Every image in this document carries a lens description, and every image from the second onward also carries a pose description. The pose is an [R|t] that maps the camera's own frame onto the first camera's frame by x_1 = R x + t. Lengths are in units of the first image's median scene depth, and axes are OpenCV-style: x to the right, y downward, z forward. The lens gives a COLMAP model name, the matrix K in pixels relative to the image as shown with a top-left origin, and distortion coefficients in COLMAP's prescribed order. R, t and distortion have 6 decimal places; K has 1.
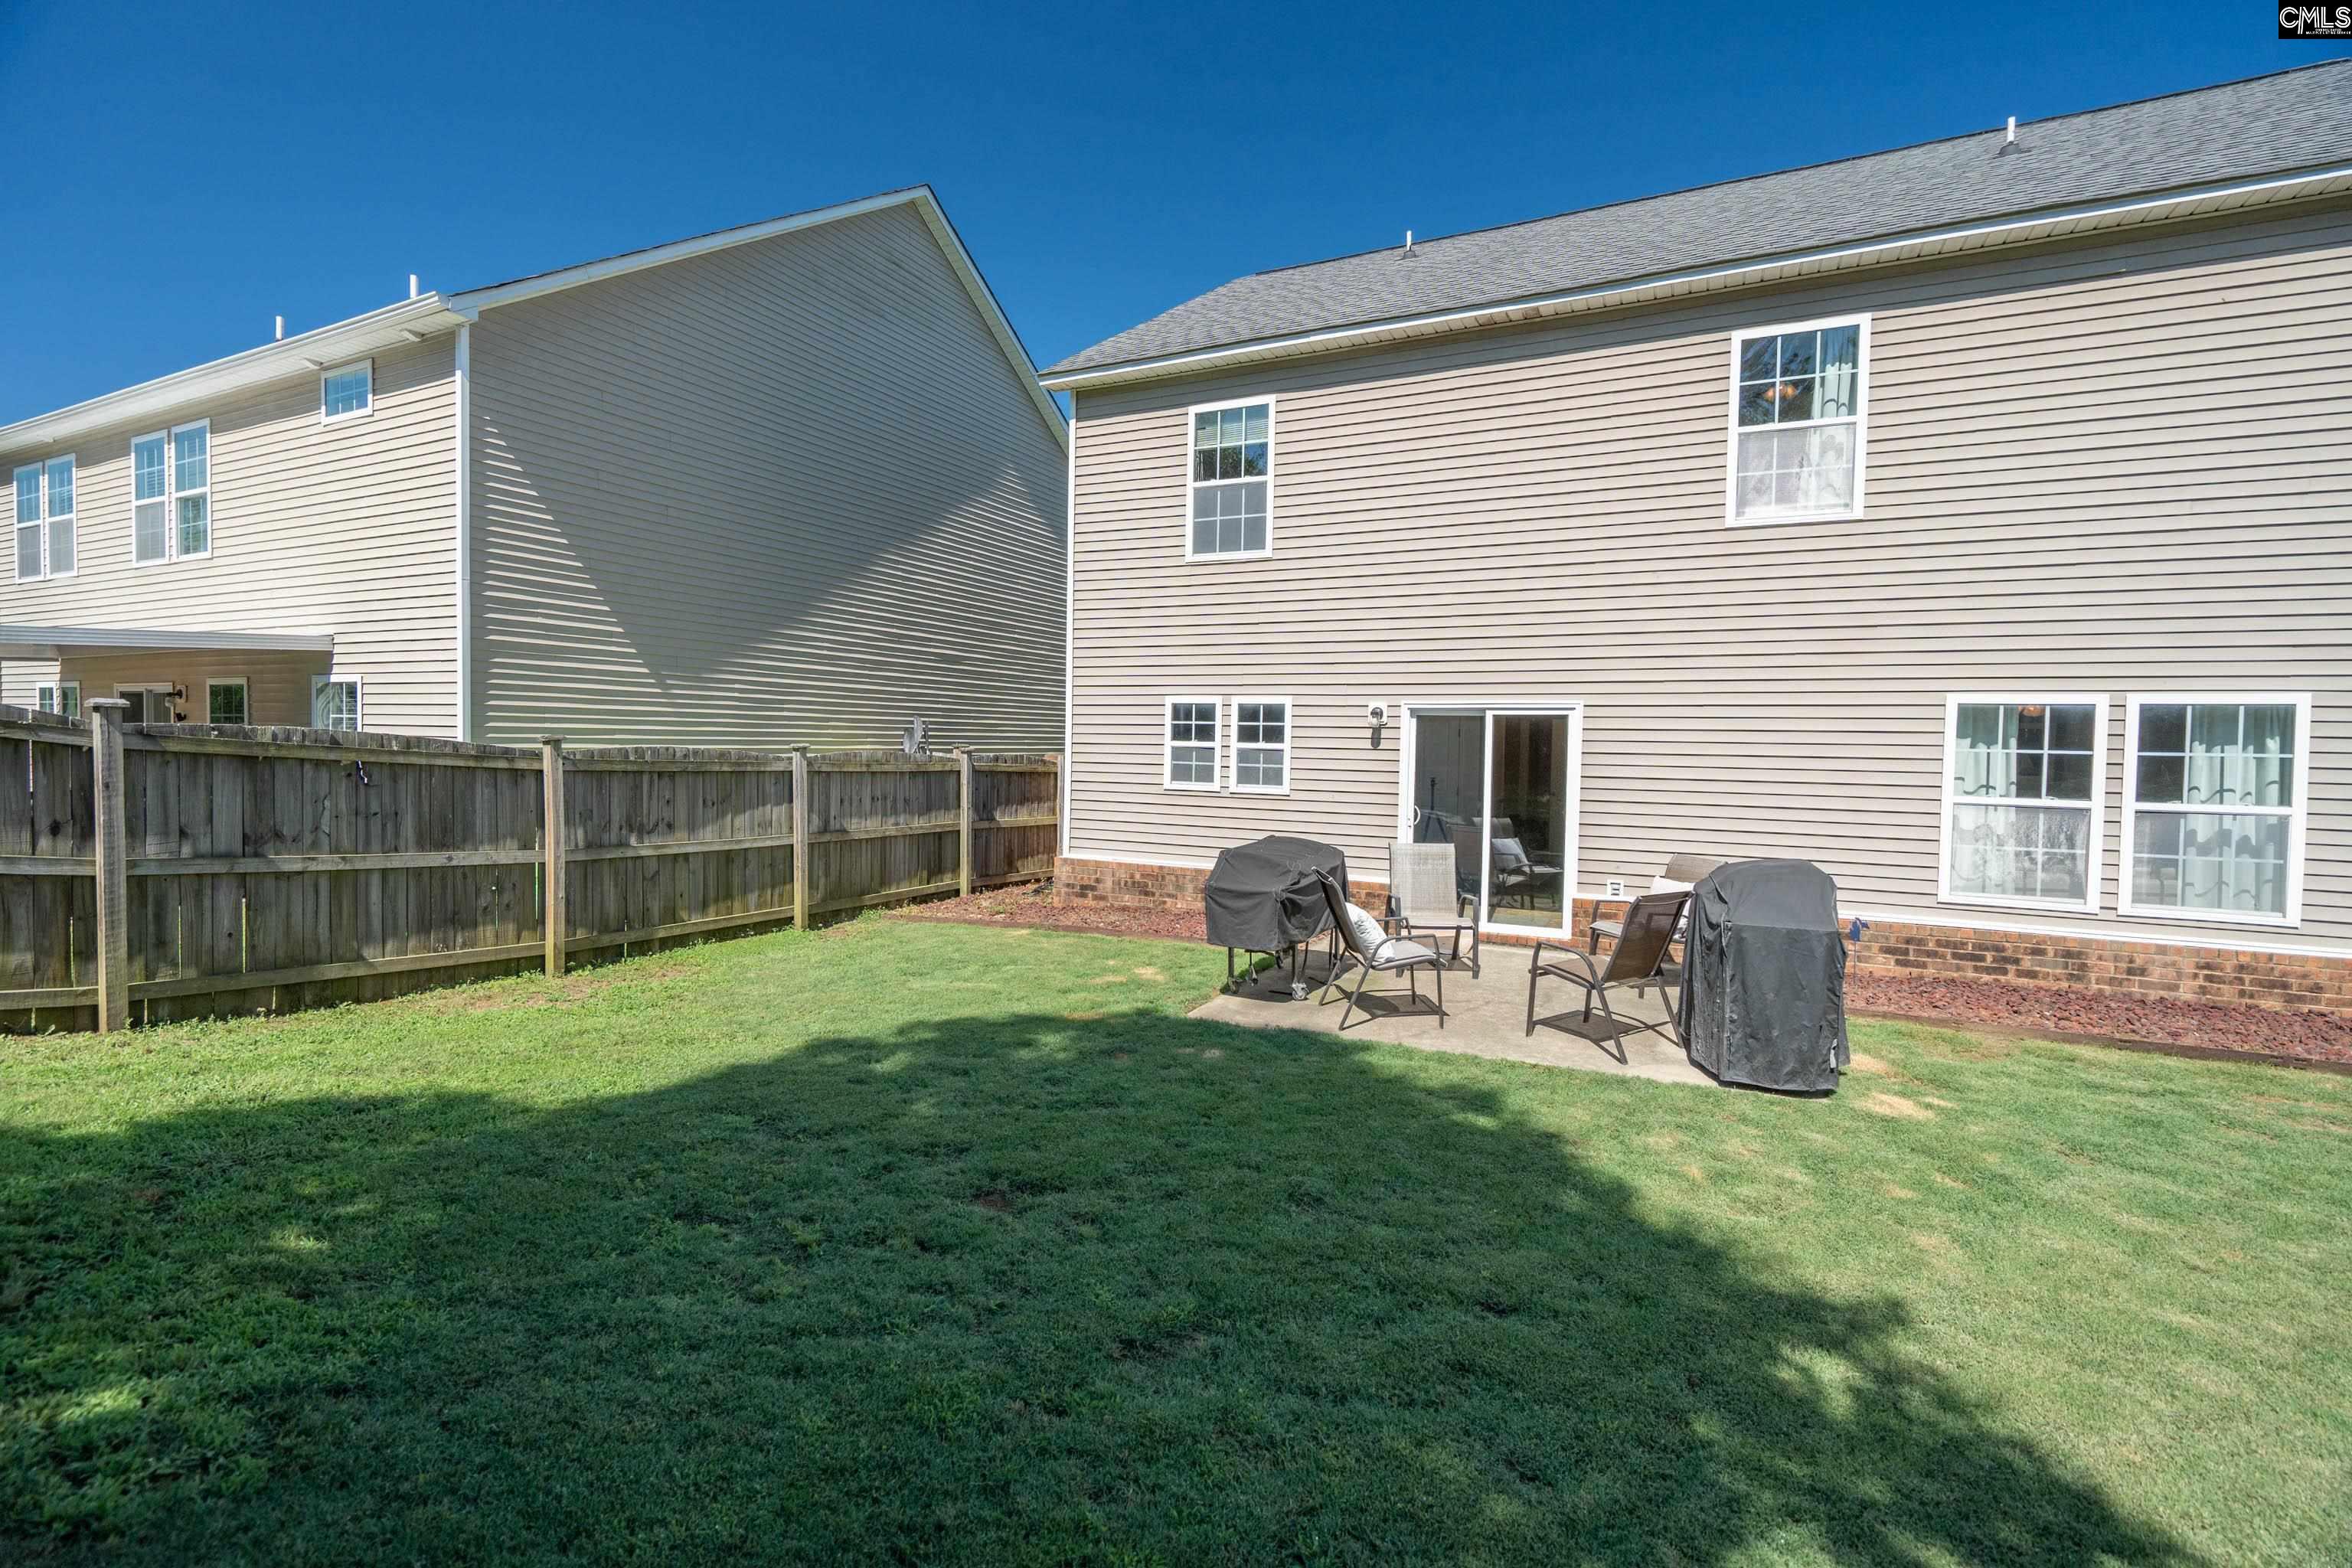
lens RADIAL K [[1058.3, 0, 1168.7], [0, 1058.3, 773.4], [0, 0, 1]] dist [-0.001666, 0.001406]
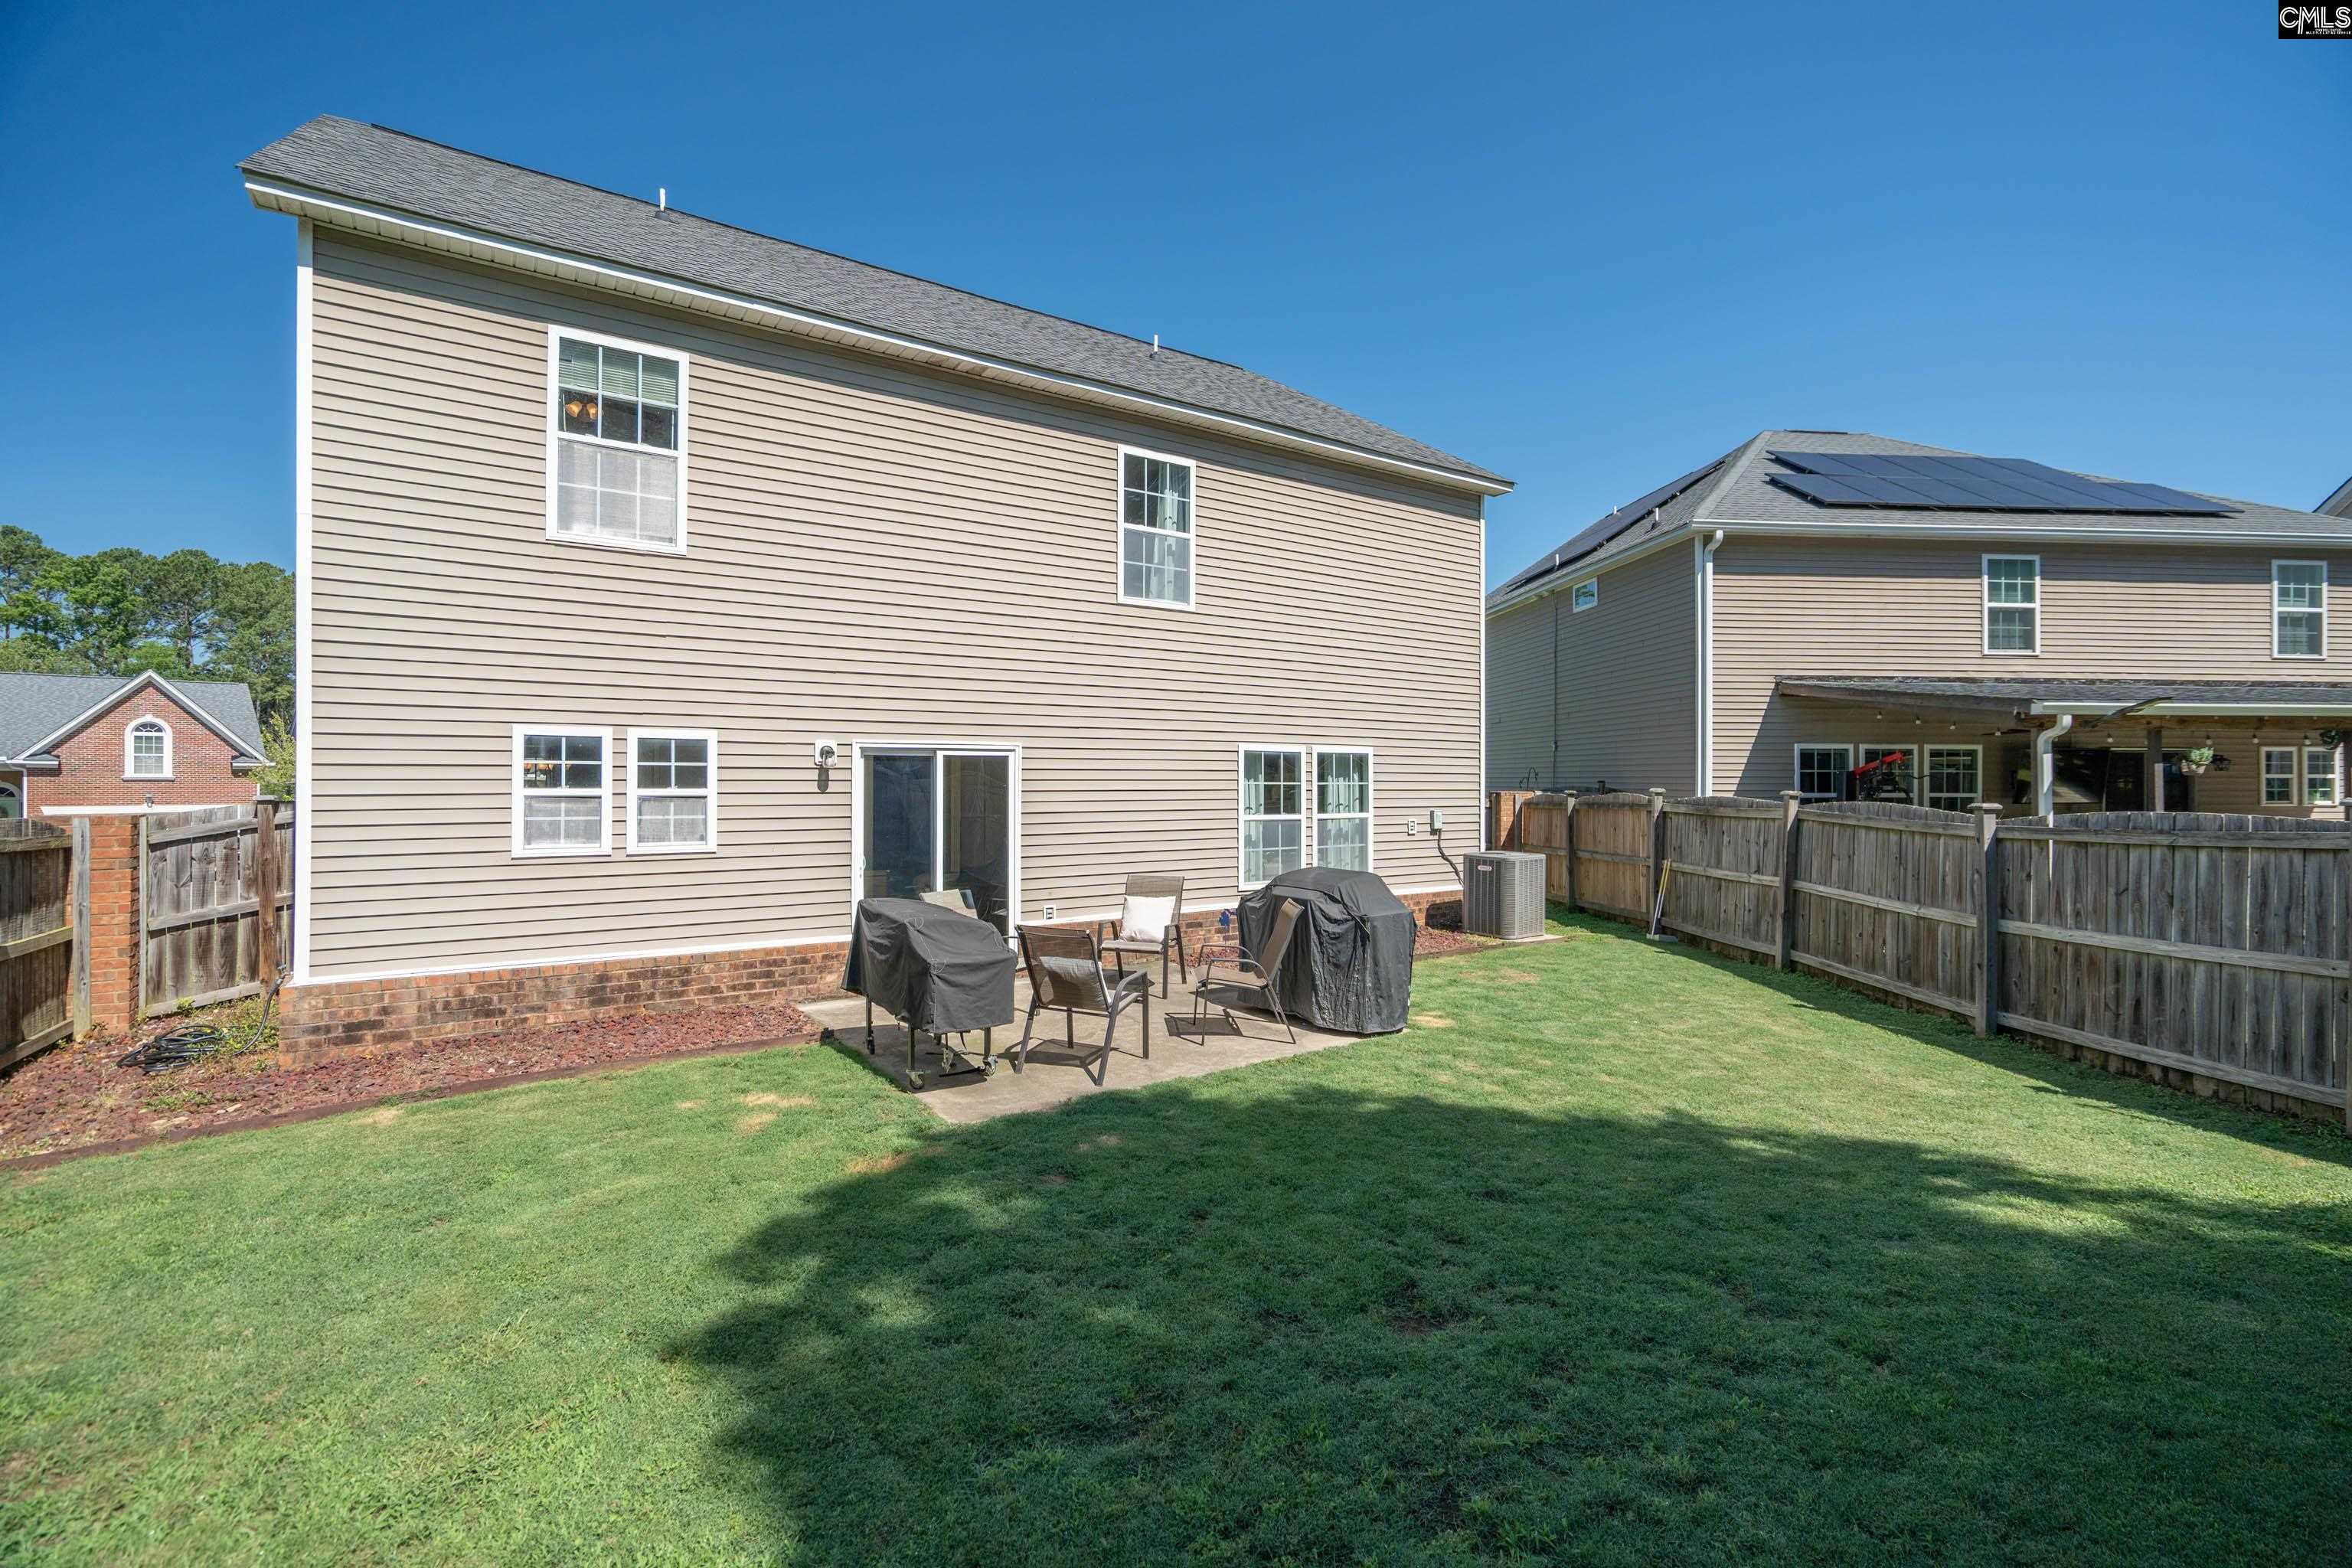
lens RADIAL K [[1062.3, 0, 1176.1], [0, 1062.3, 773.1], [0, 0, 1]] dist [-0.003312, 0.000146]
pose [[0.476297, -0.016210, 0.879135, -0.525028], [0.030003, 0.999547, 0.002175, -0.037711], [-0.878772, 0.025341, 0.476568, 0.364586]]
